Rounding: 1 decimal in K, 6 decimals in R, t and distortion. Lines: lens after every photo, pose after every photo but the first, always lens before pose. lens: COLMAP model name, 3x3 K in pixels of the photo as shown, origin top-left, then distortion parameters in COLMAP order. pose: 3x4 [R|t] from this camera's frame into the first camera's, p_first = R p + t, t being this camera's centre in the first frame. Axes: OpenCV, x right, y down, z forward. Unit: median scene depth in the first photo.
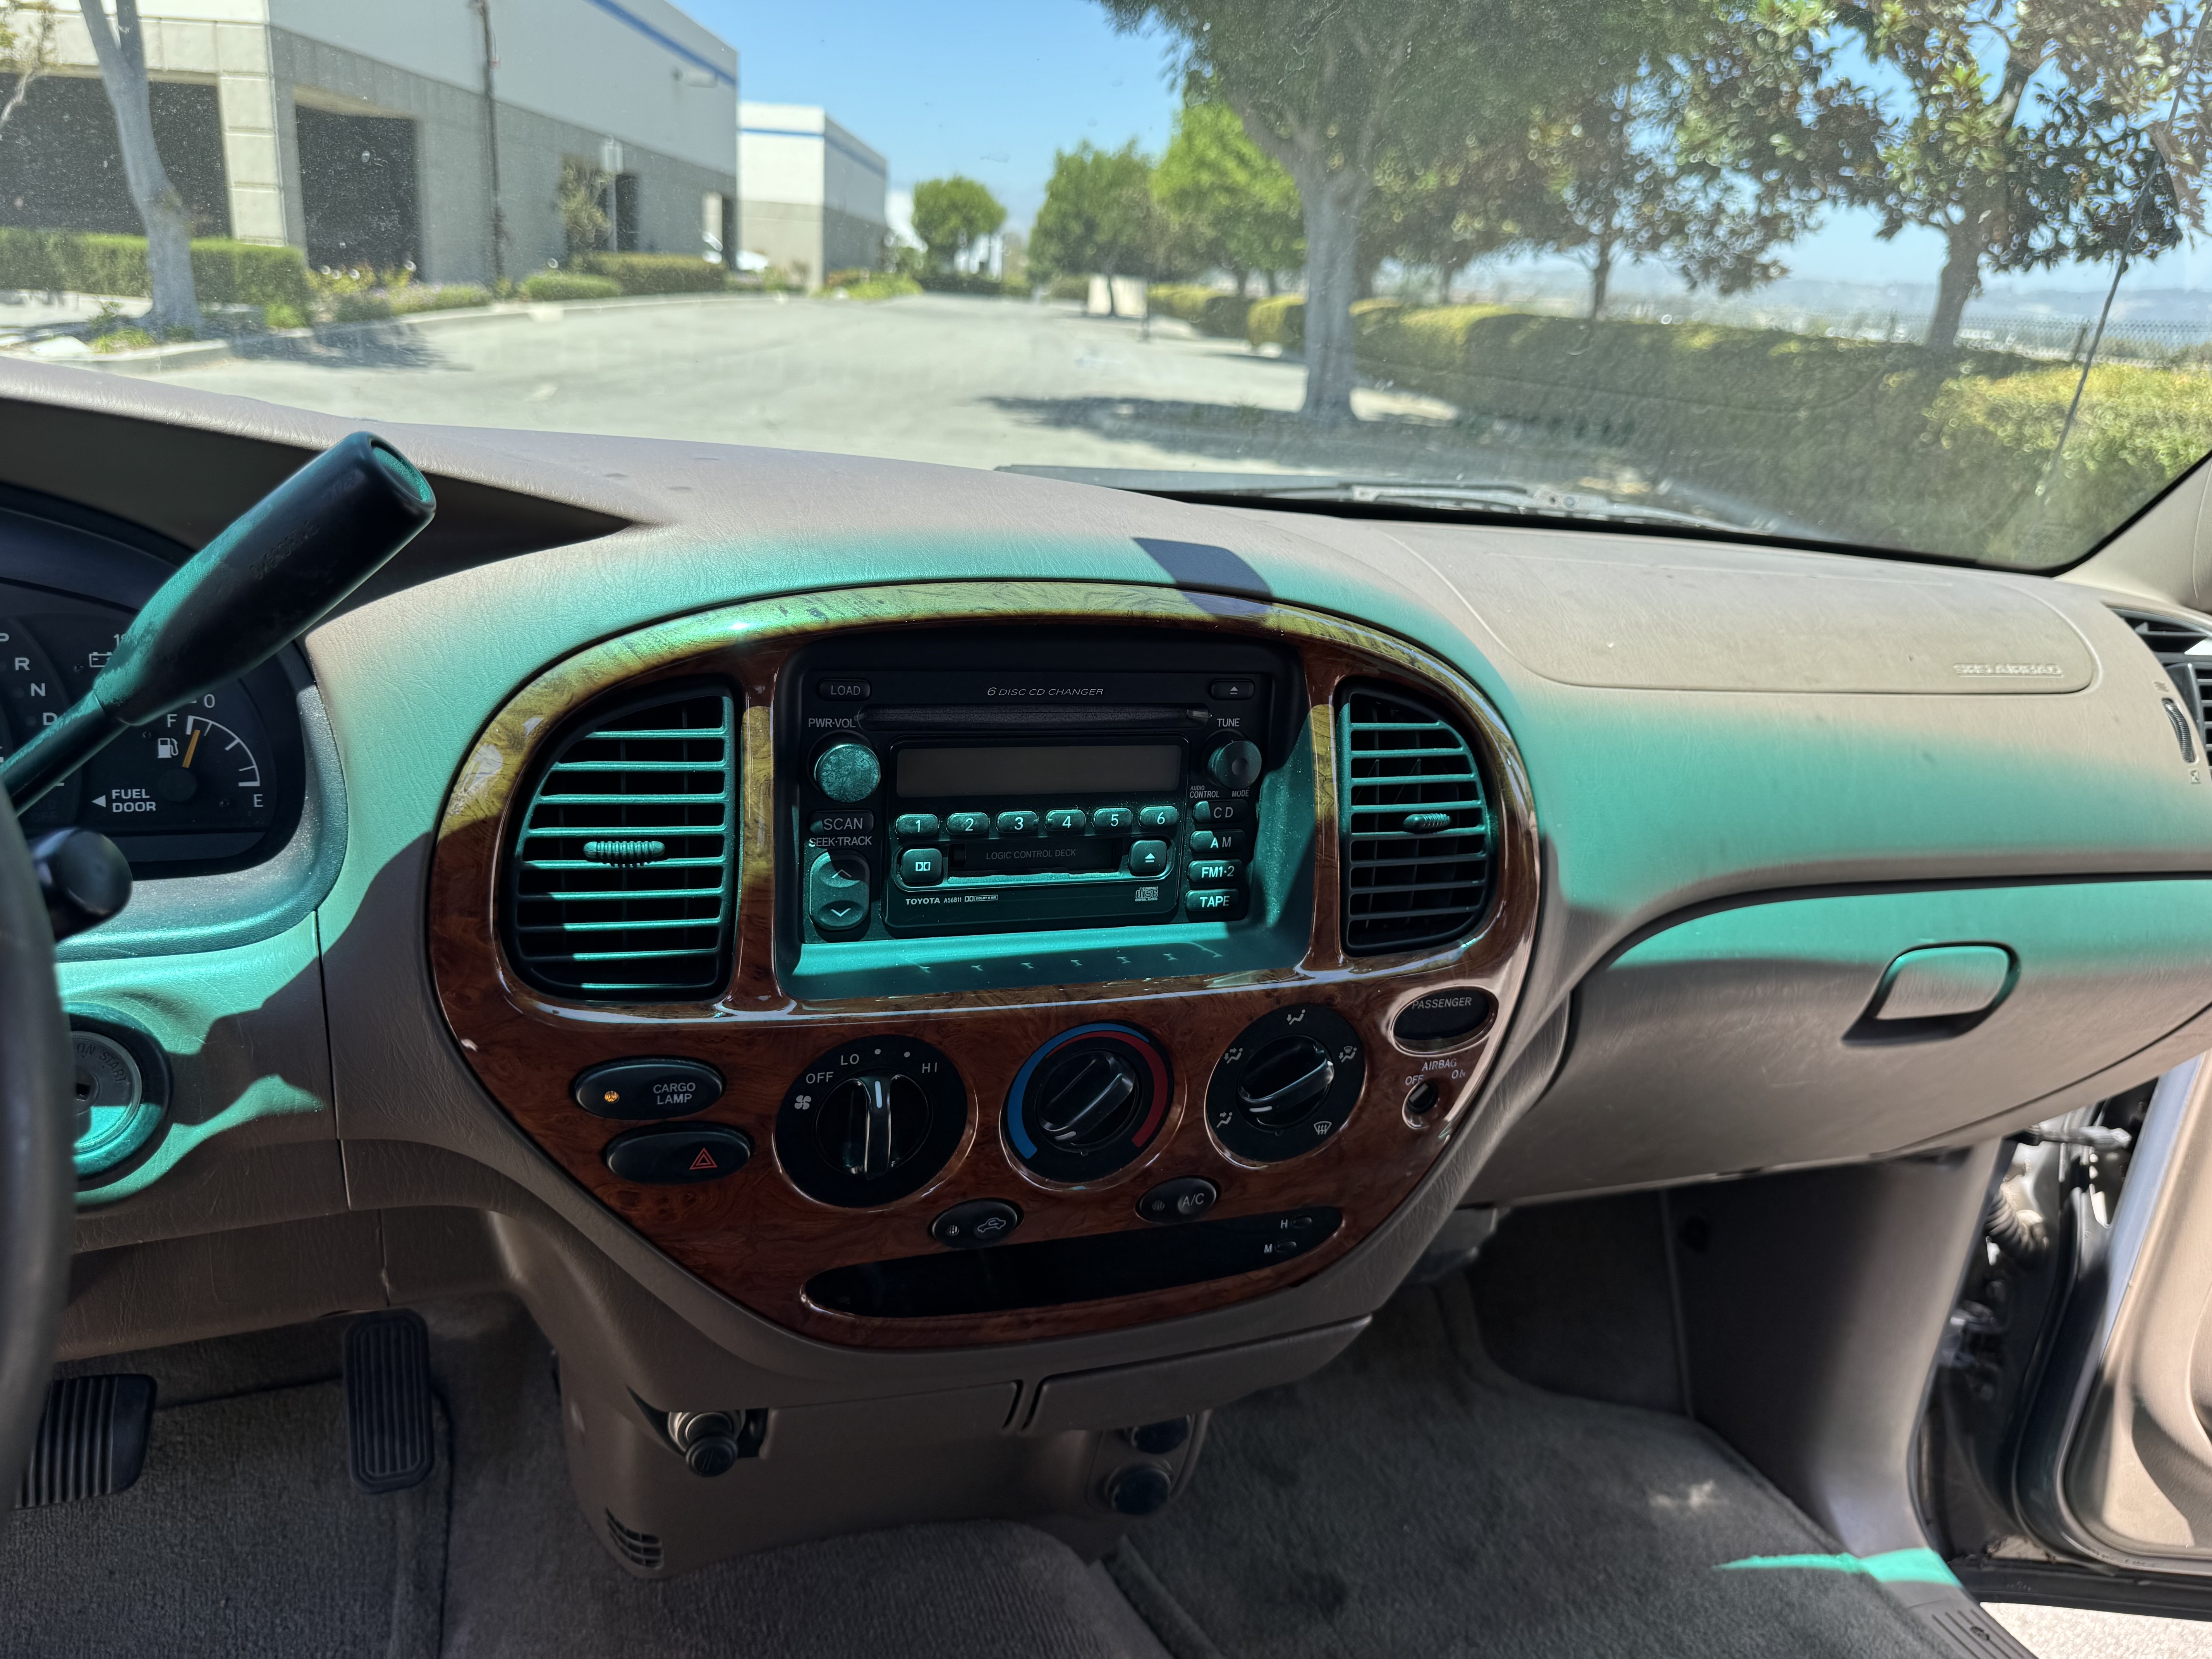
lens RADIAL K [[1519.6, 0, 1106.0], [0, 1519.6, 829.5], [0, 0, 1]] dist [0.045322, -0.099994]
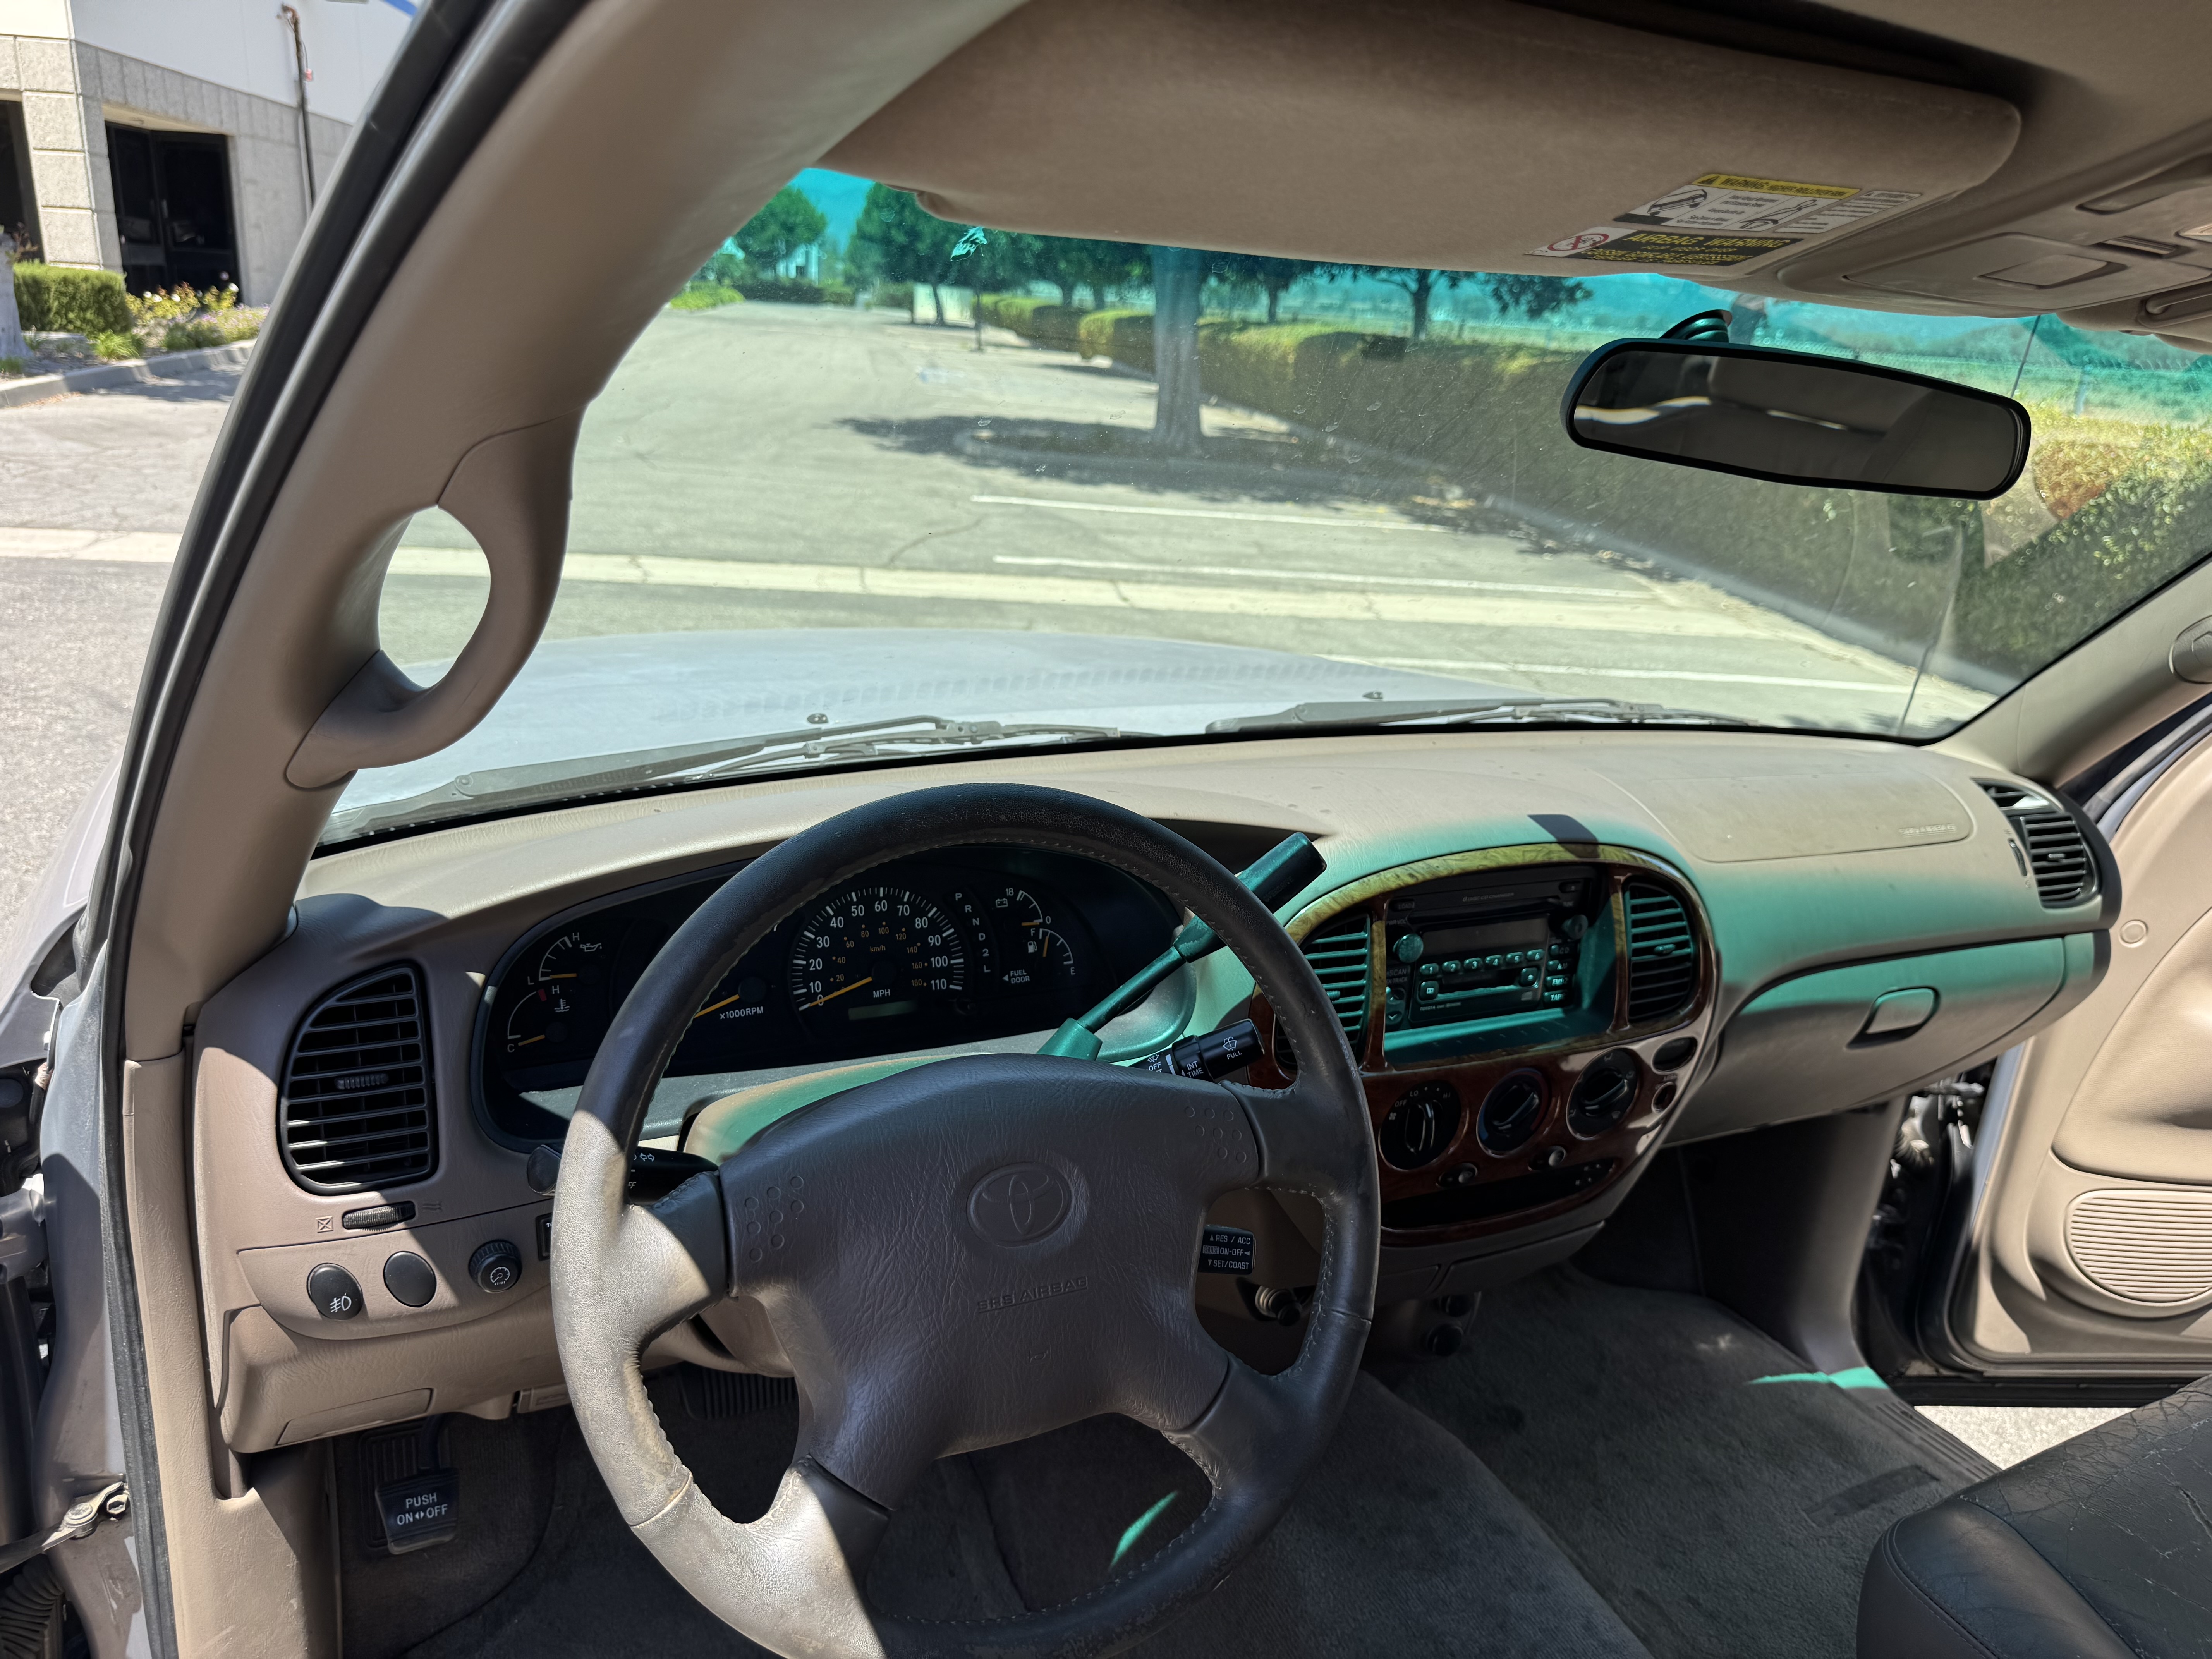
lens RADIAL K [[1625.6, 0, 1024.1], [0, 1625.6, 801.4], [0, 0, 1]] dist [0.080612, -0.182434]
pose [[0.993233, -0.039574, 0.109184, -0.439979], [0.039624, 0.999213, 0.001714, -0.124002], [-0.109166, 0.002623, 0.994020, -0.519126]]
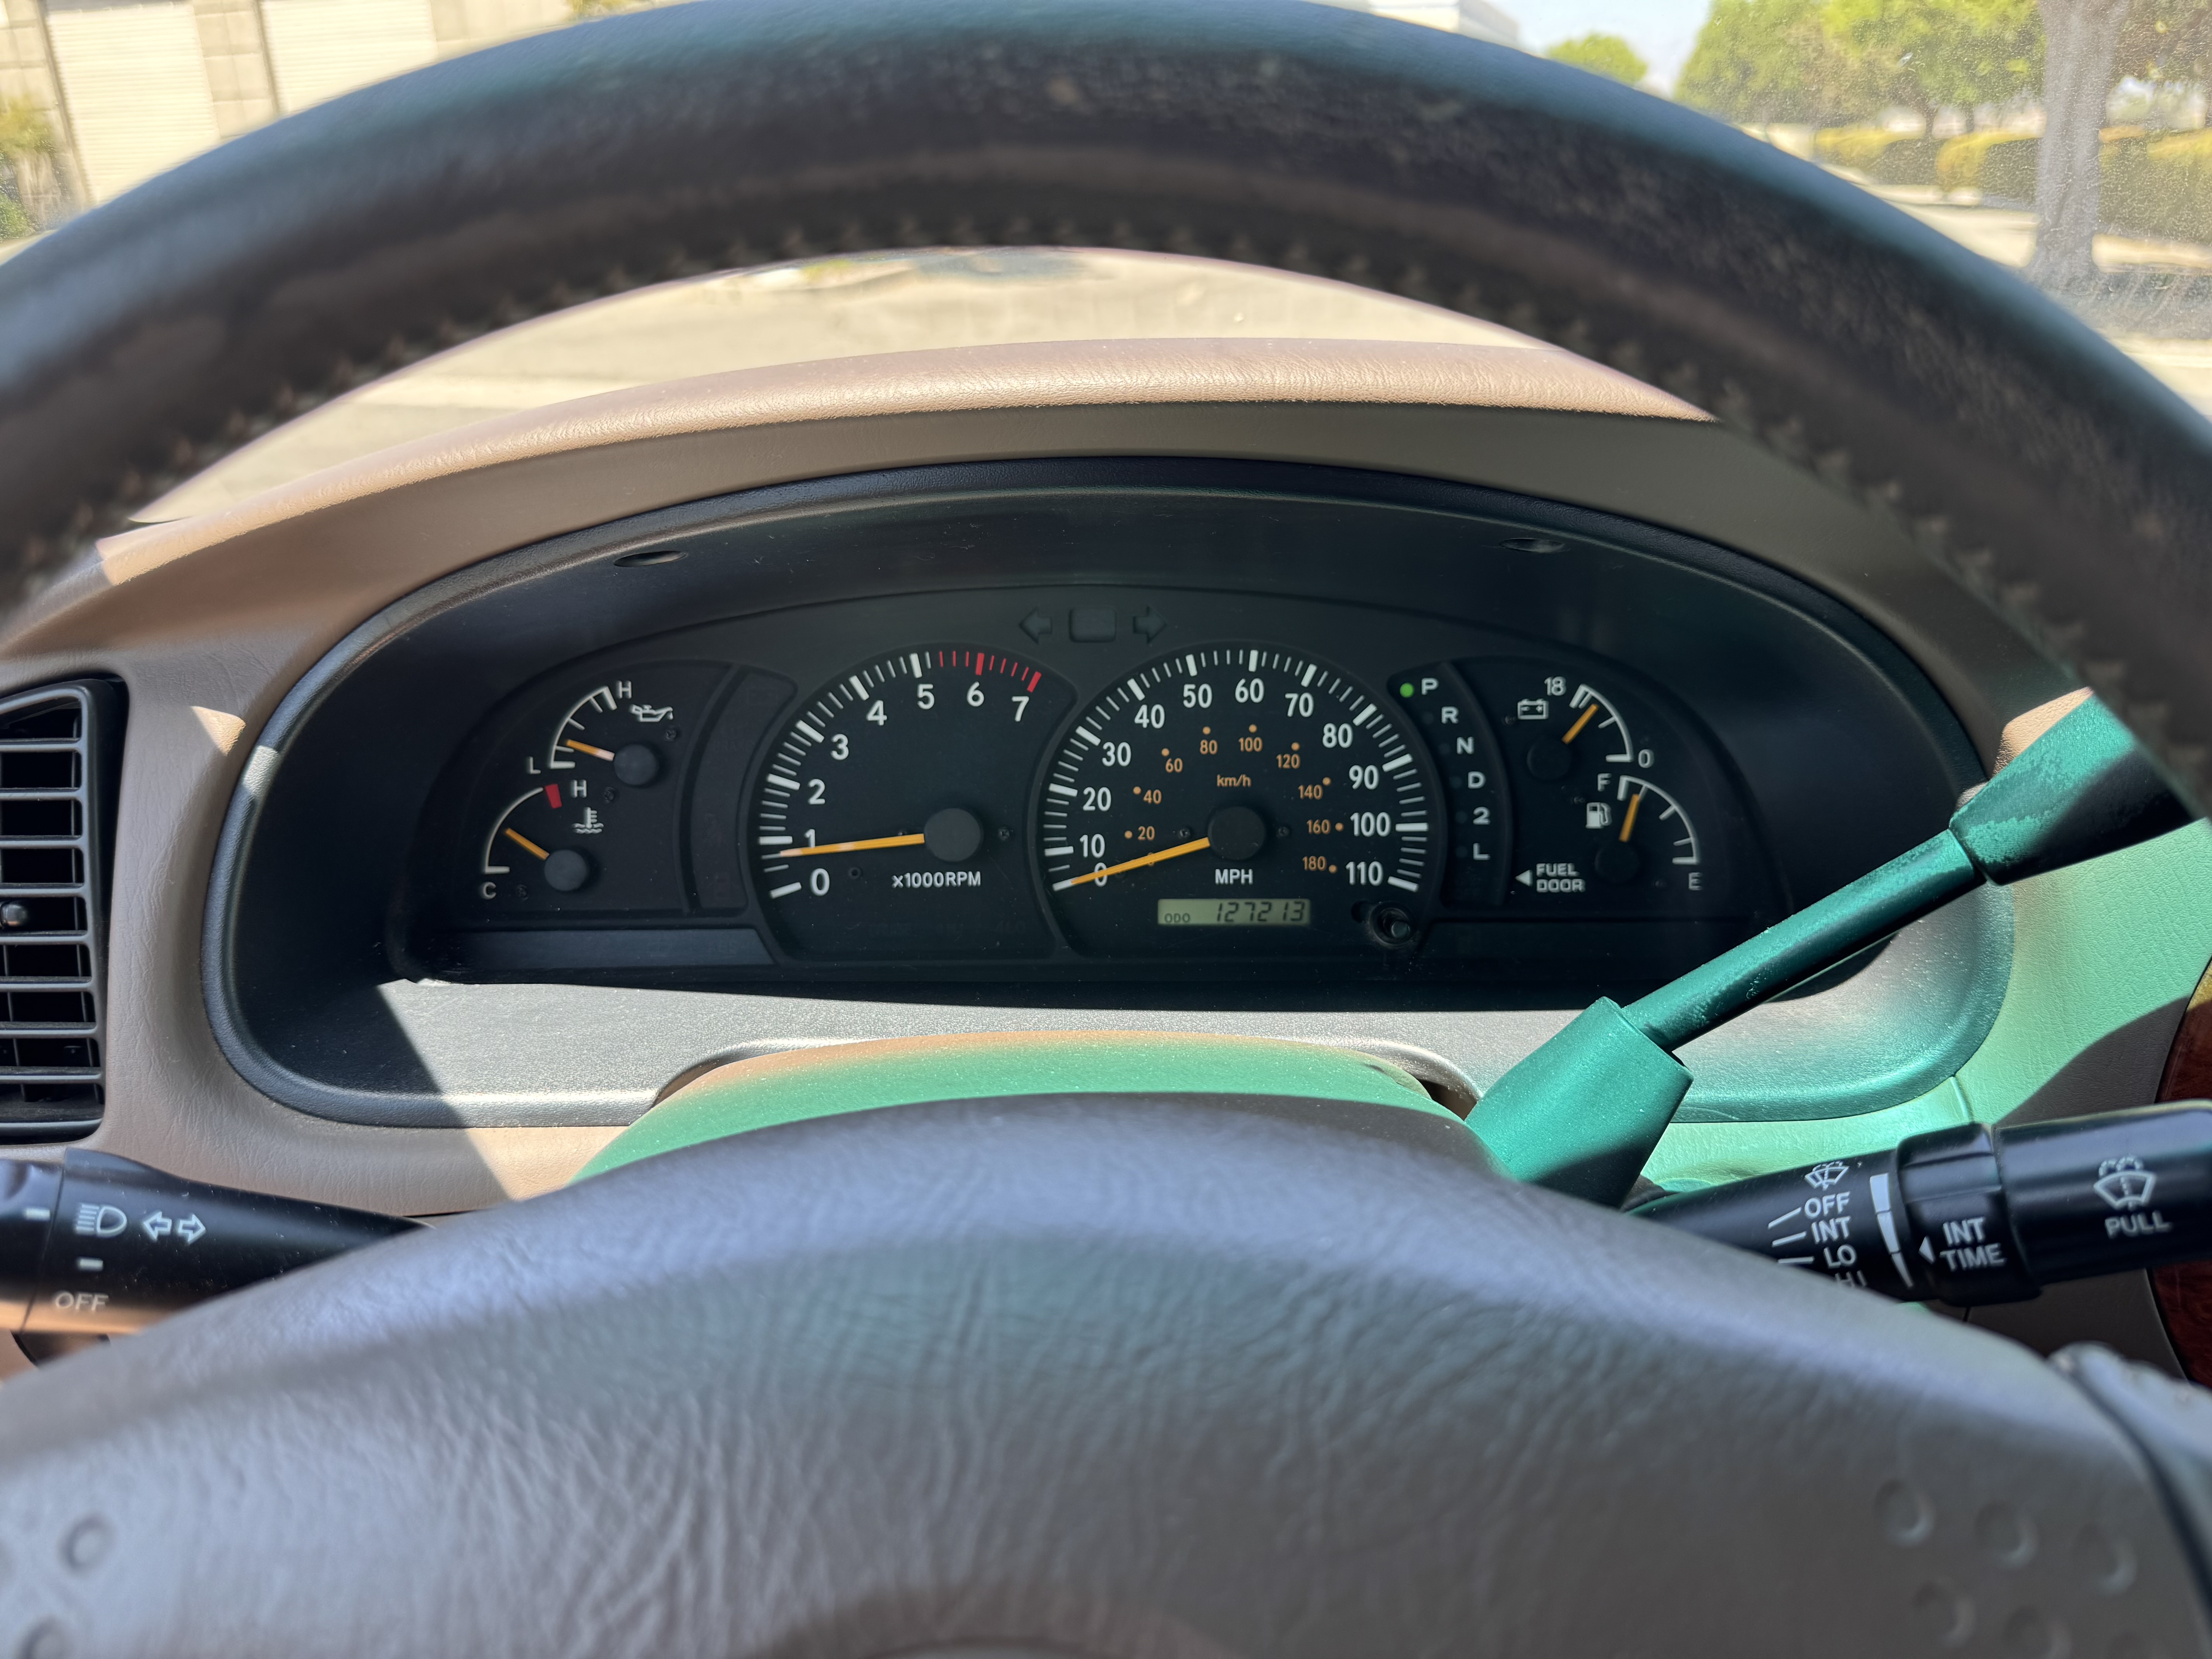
lens RADIAL K [[1472.5, 0, 1106.0], [0, 1472.5, 829.5], [0, 0, 1]] dist [-0.006135, -0.018876]
pose [[0.940290, 0.059102, -0.335205, -0.314558], [-0.030818, 0.995547, 0.089083, -0.057411], [0.338978, -0.073433, 0.937924, 0.080721]]
